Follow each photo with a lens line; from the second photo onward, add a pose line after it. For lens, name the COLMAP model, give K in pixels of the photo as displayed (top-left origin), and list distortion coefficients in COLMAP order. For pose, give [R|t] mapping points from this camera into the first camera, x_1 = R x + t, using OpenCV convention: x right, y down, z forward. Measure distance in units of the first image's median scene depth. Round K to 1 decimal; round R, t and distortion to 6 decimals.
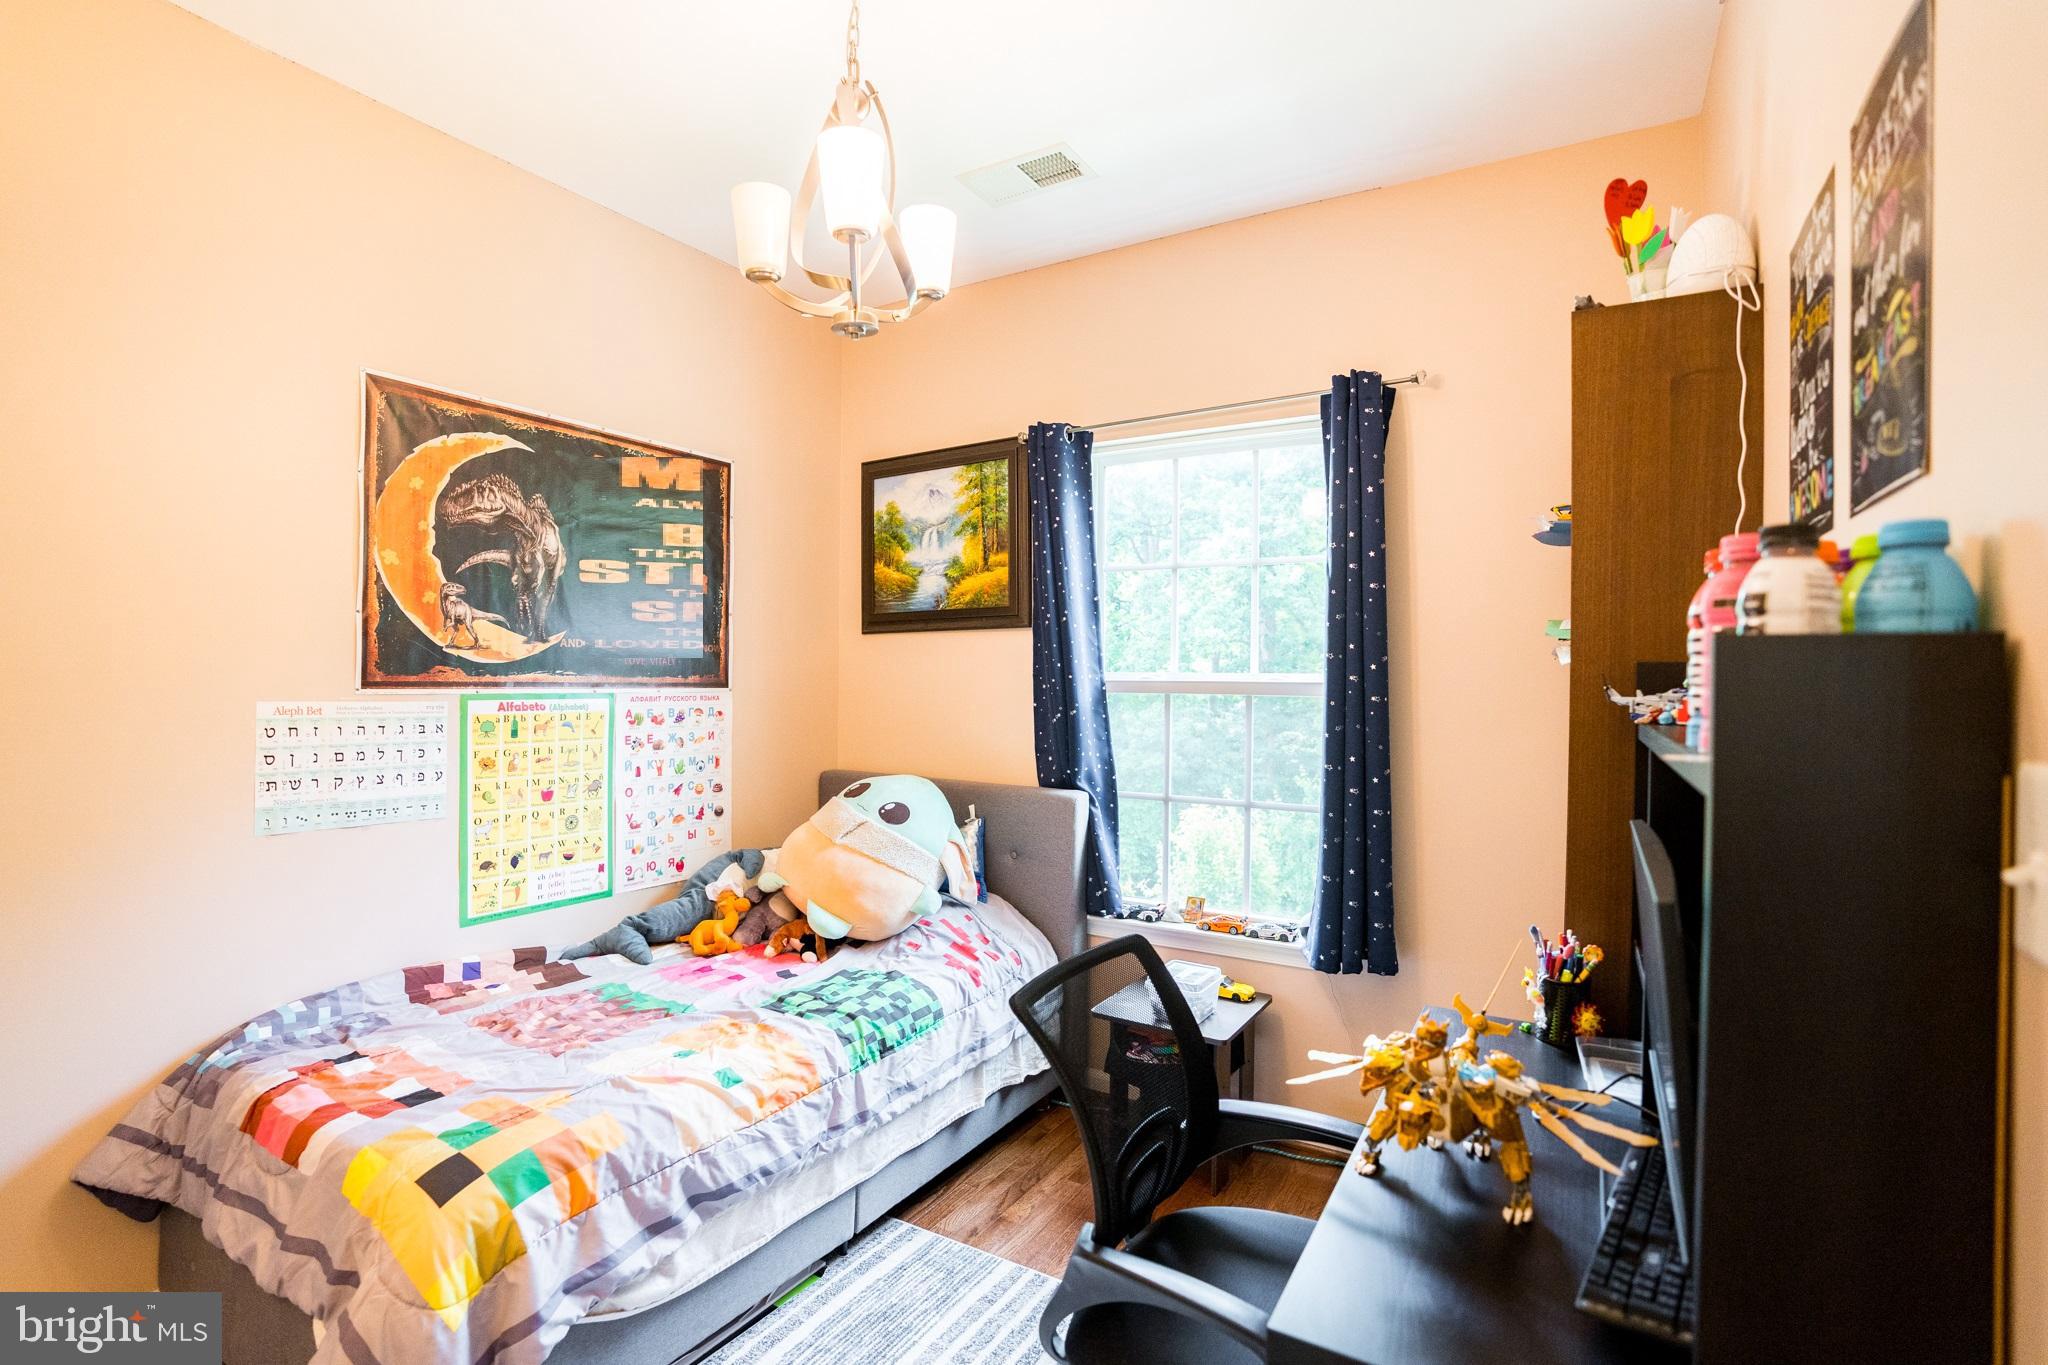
lens RADIAL K [[970.5, 0, 1026.3], [0, 970.5, 689.8], [0, 0, 1]] dist [-0.010769, 0.002504]
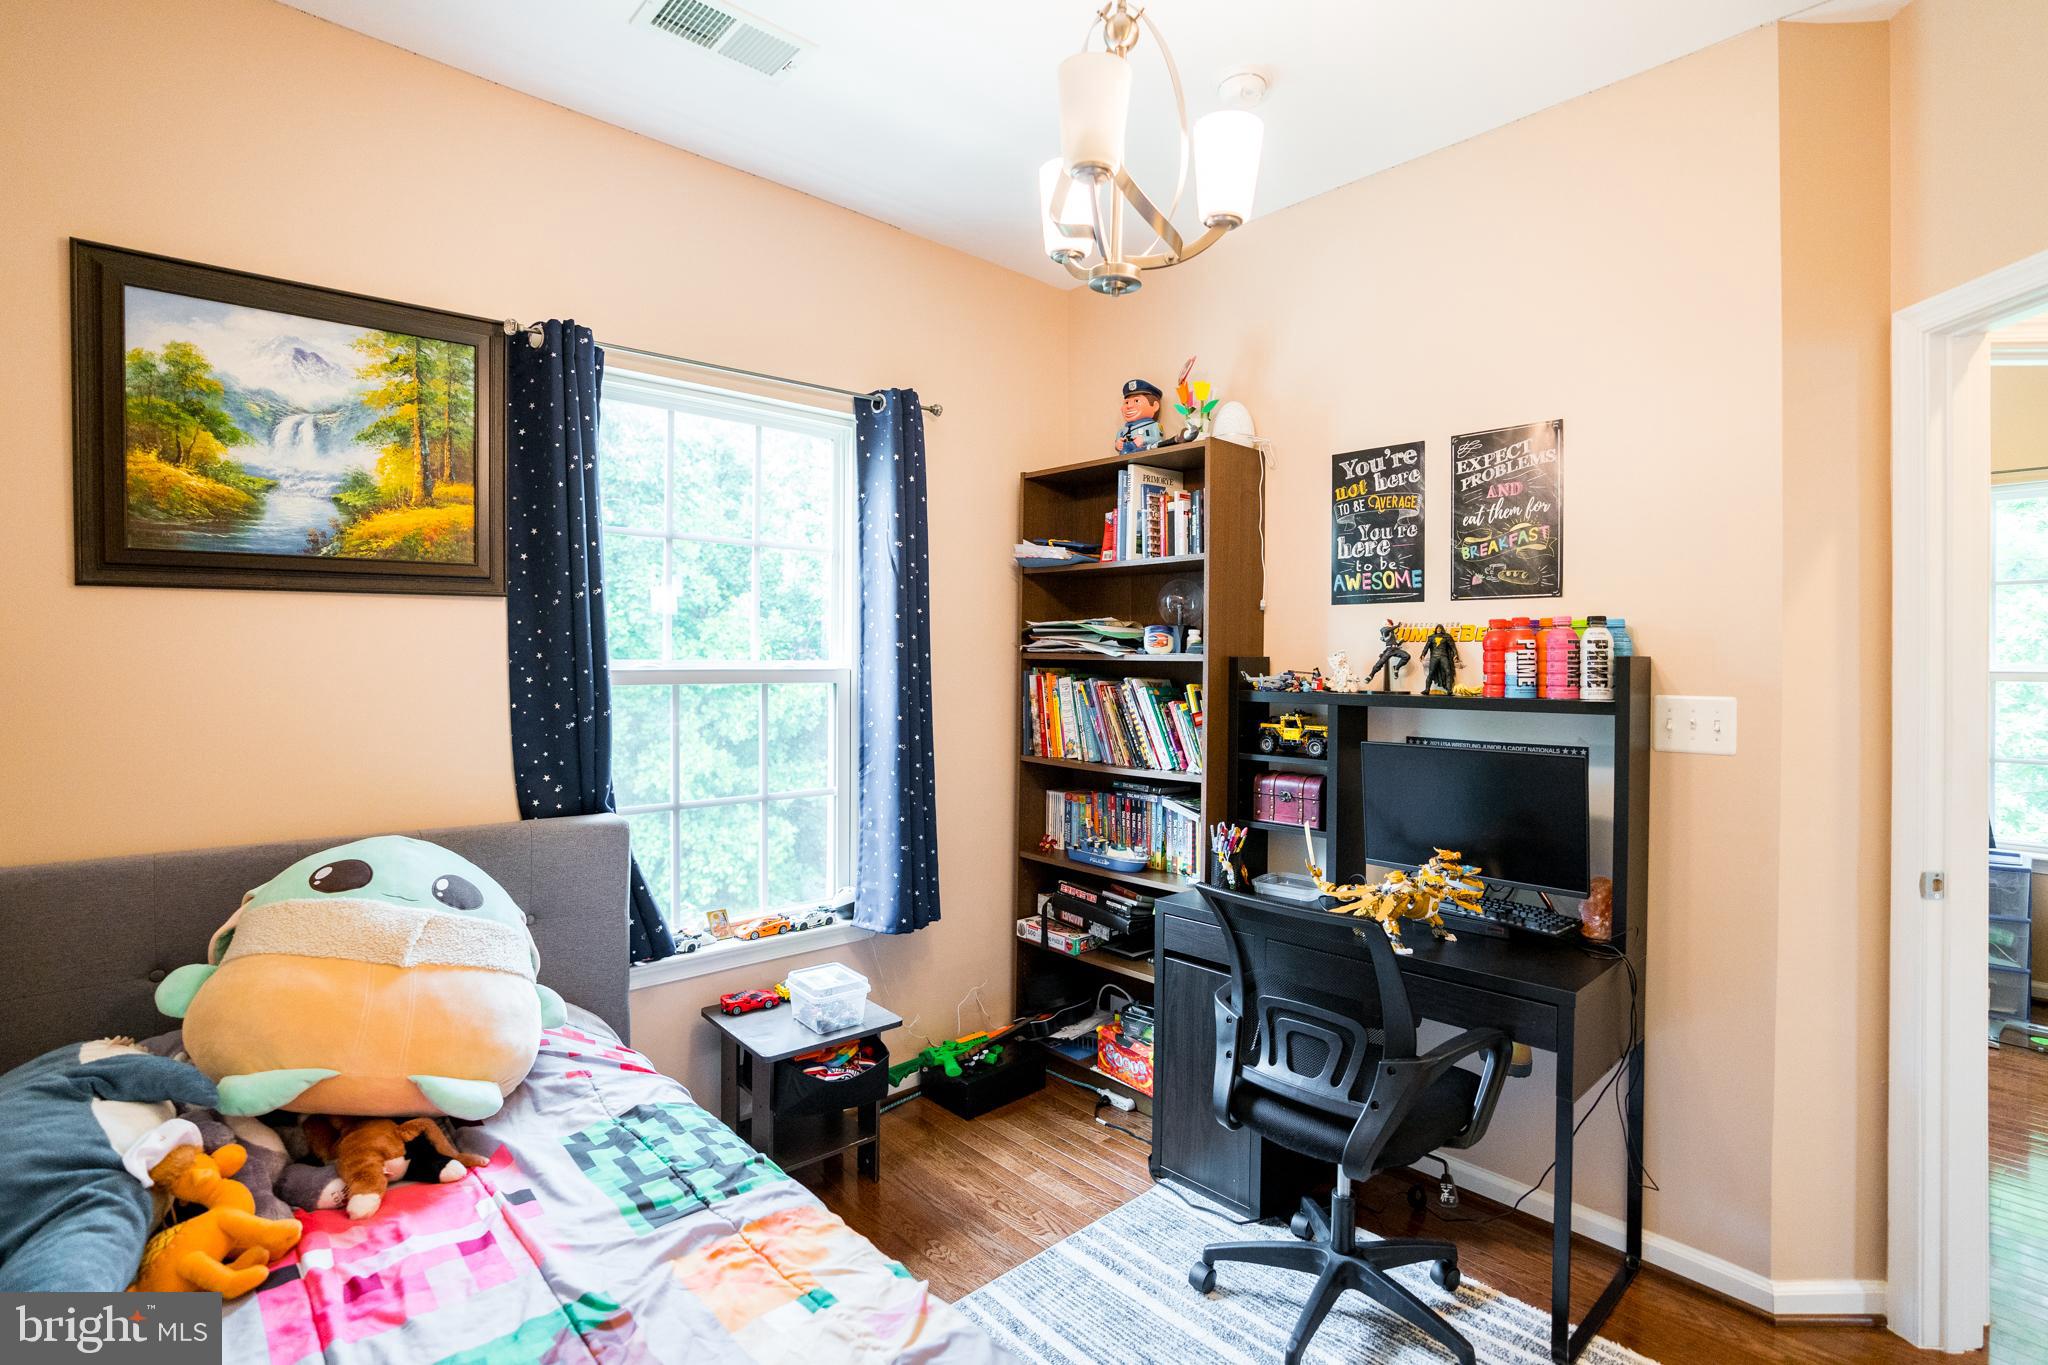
lens RADIAL K [[970.5, 0, 1028.6], [0, 970.5, 663.8], [0, 0, 1]] dist [-0.010769, 0.002504]
pose [[0.289304, -0.010782, 0.957177, -0.548075], [0.011381, 0.999905, 0.007823, -0.016583], [-0.957170, 0.008631, 0.289399, 0.425755]]
